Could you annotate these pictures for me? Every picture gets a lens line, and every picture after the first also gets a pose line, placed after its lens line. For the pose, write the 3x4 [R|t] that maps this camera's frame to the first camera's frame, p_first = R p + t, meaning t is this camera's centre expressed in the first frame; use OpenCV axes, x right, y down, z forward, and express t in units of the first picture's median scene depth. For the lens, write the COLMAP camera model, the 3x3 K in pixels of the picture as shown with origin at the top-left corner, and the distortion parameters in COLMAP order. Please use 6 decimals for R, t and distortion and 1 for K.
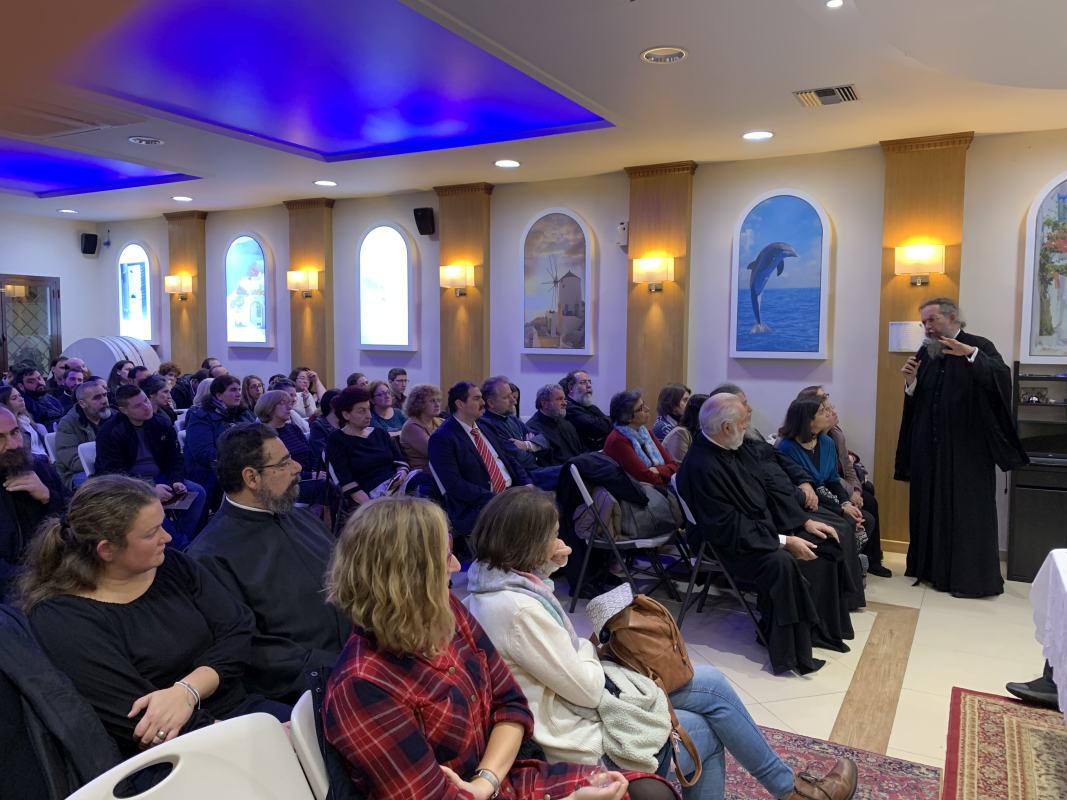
lens RADIAL K [[816.6, 0, 531.7], [0, 816.6, 396.0], [0, 0, 1]] dist [0.063782, -0.094912]
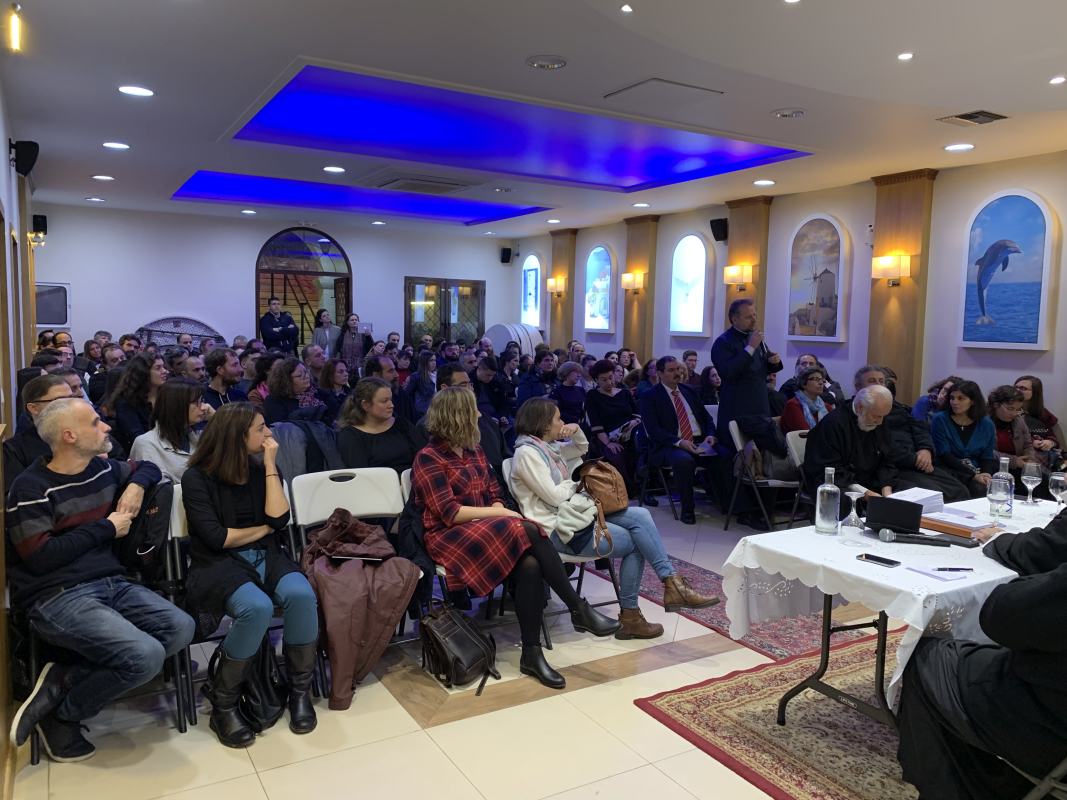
lens RADIAL K [[816.6, 0, 529.1], [0, 816.6, 400.5], [0, 0, 1]] dist [0.063782, -0.094912]
pose [[0.858163, 0.059356, -0.509935, 0.322269], [-0.051813, 0.998236, 0.028998, 0.021976], [0.510757, 0.001537, 0.859724, -0.229435]]
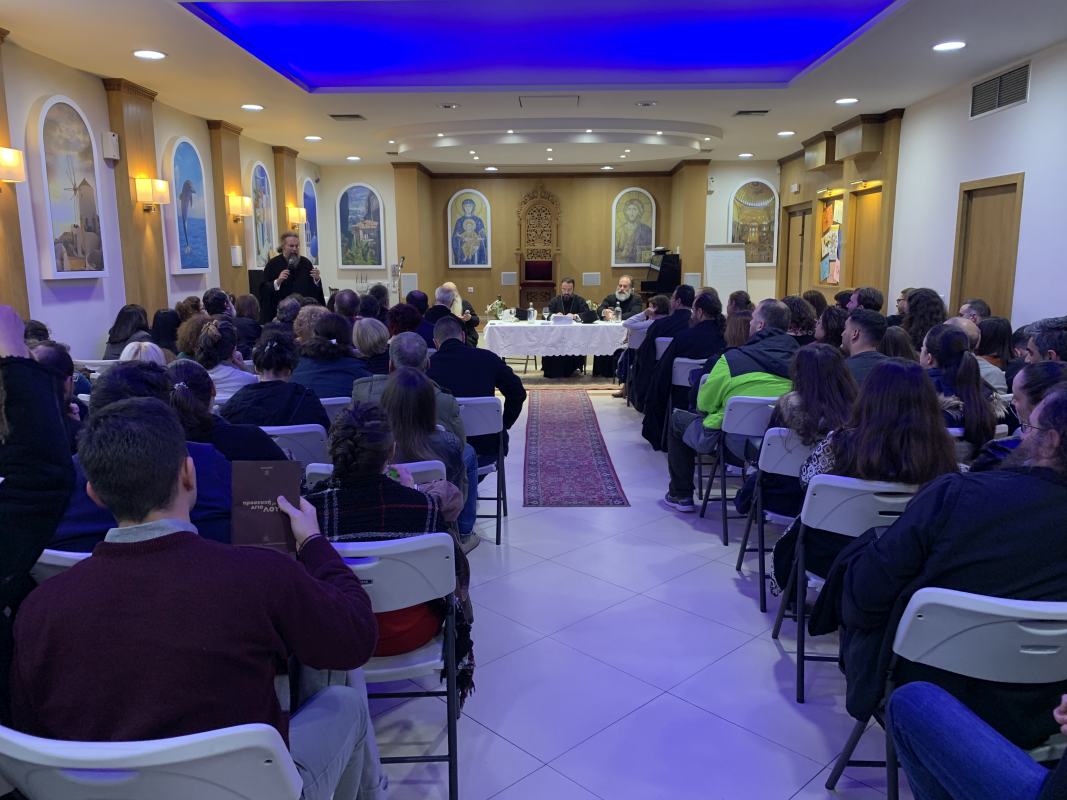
lens RADIAL K [[816.6, 0, 534.8], [0, 816.6, 408.7], [0, 0, 1]] dist [0.063782, -0.094912]
pose [[-0.474194, -0.161574, 0.865468, -1.069625], [0.070816, 0.972832, 0.220418, -0.085164], [-0.877568, 0.165809, -0.449869, 1.135539]]
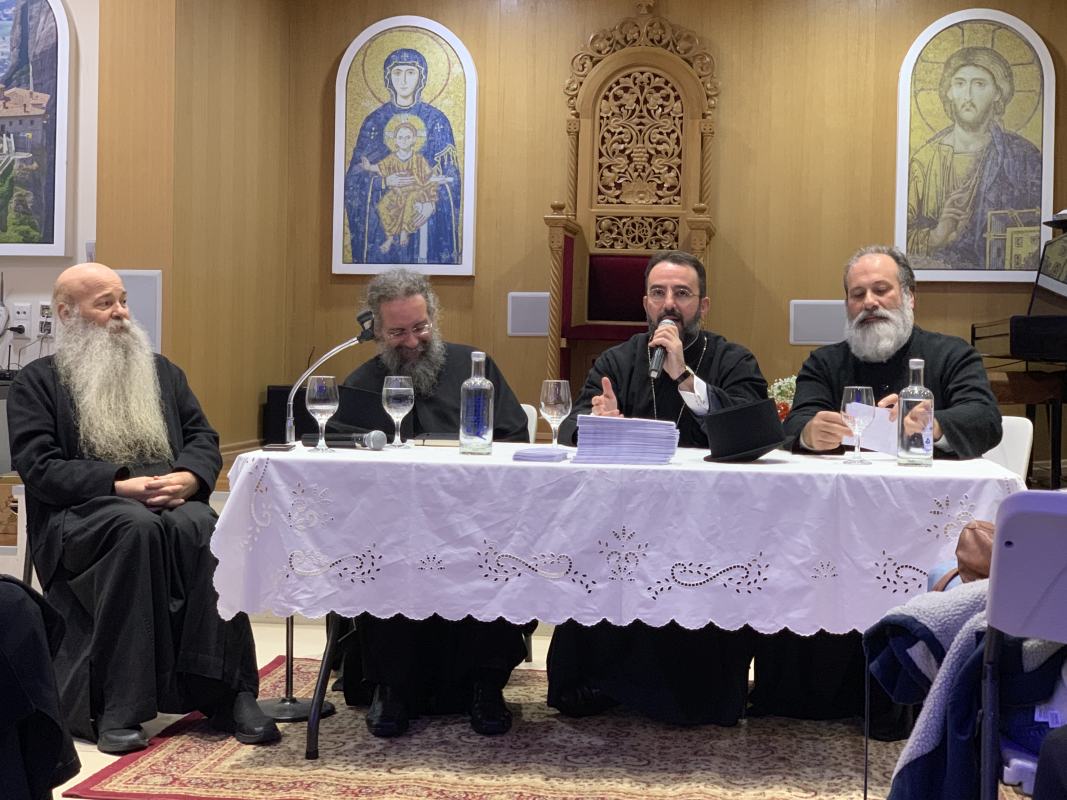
lens RADIAL K [[1613.4, 0, 538.3], [0, 1613.4, 374.0], [0, 0, 1]] dist [0.042402, 0.000000]
pose [[-0.354016, -0.020862, 0.935007, -0.266233], [0.051013, 0.997832, 0.041578, 0.046458], [-0.933847, 0.062417, -0.352184, 0.597826]]
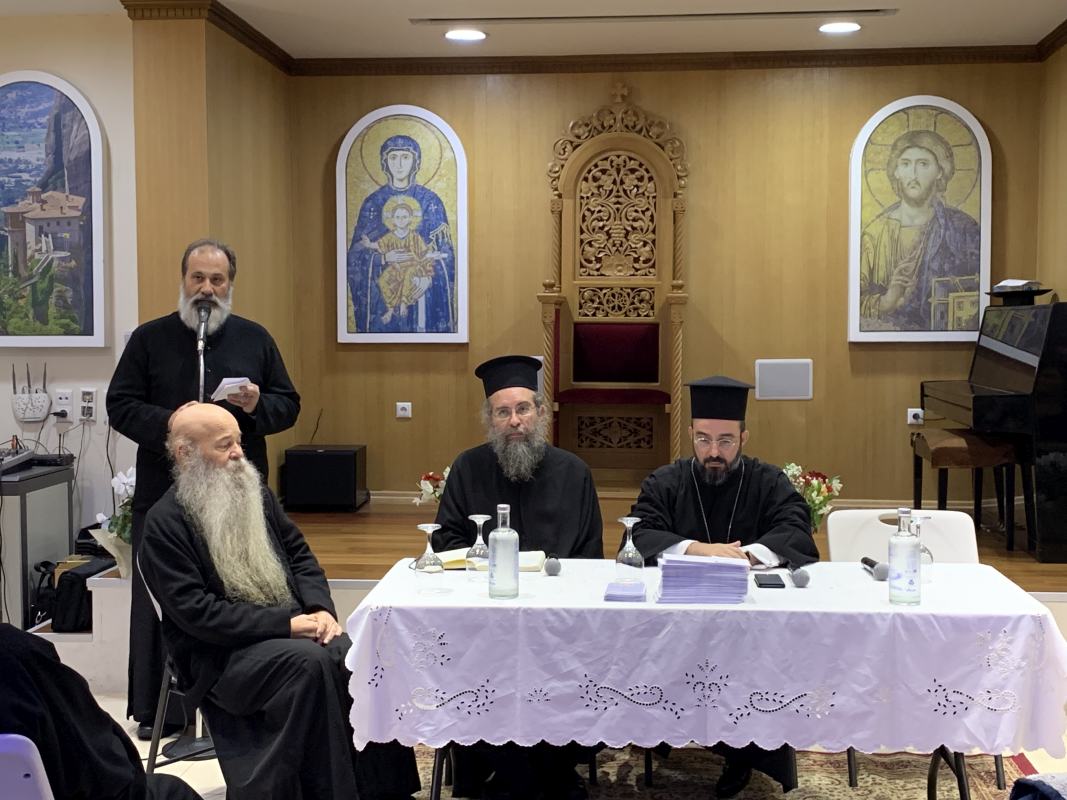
lens RADIAL K [[1511.3, 0, 519.7], [0, 1511.3, 385.2], [0, 0, 1]] dist [0.108237, 0.000000]
pose [[-0.408924, -0.044237, 0.911495, -0.271994], [0.070915, 0.994264, 0.080069, -0.043604], [-0.909809, 0.097380, -0.403441, 0.682588]]
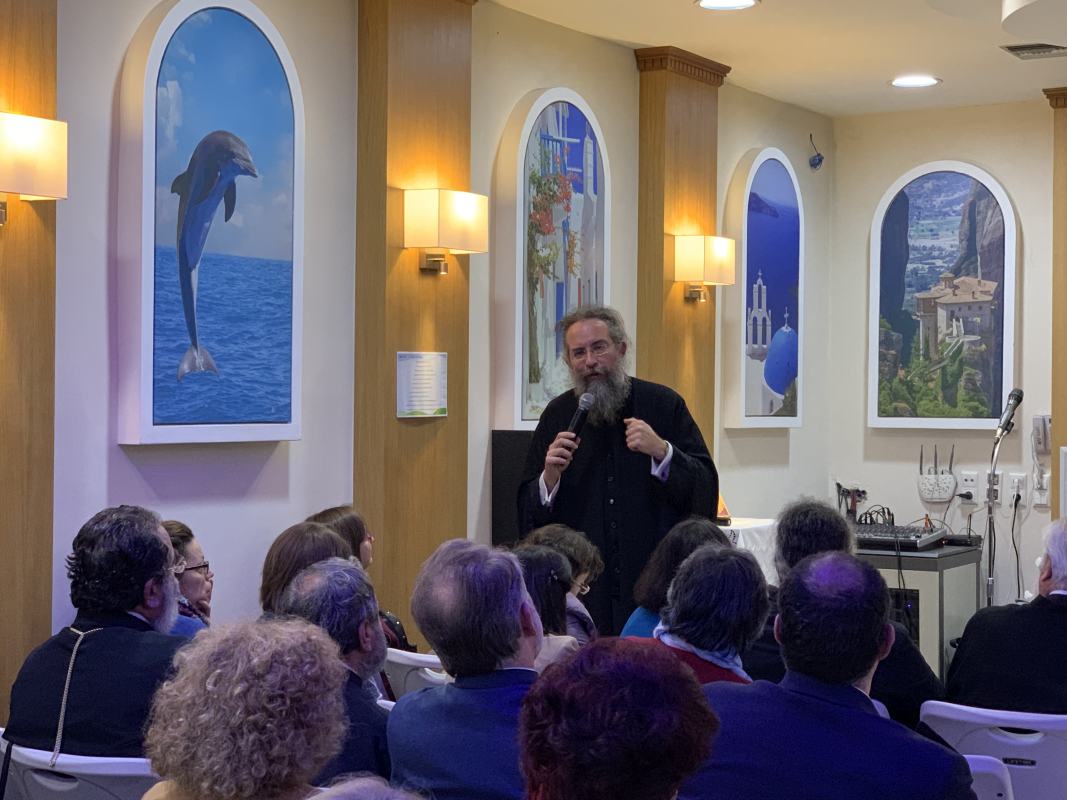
lens RADIAL K [[1969.3, 0, 530.2], [0, 1969.3, 397.4], [0, 0, 1]] dist [0.048104, 0.000000]
pose [[0.008972, -0.005669, 0.999944, -0.581235], [0.071091, 0.997457, 0.005017, -0.059883], [-0.997429, 0.071042, 0.009352, 0.843954]]
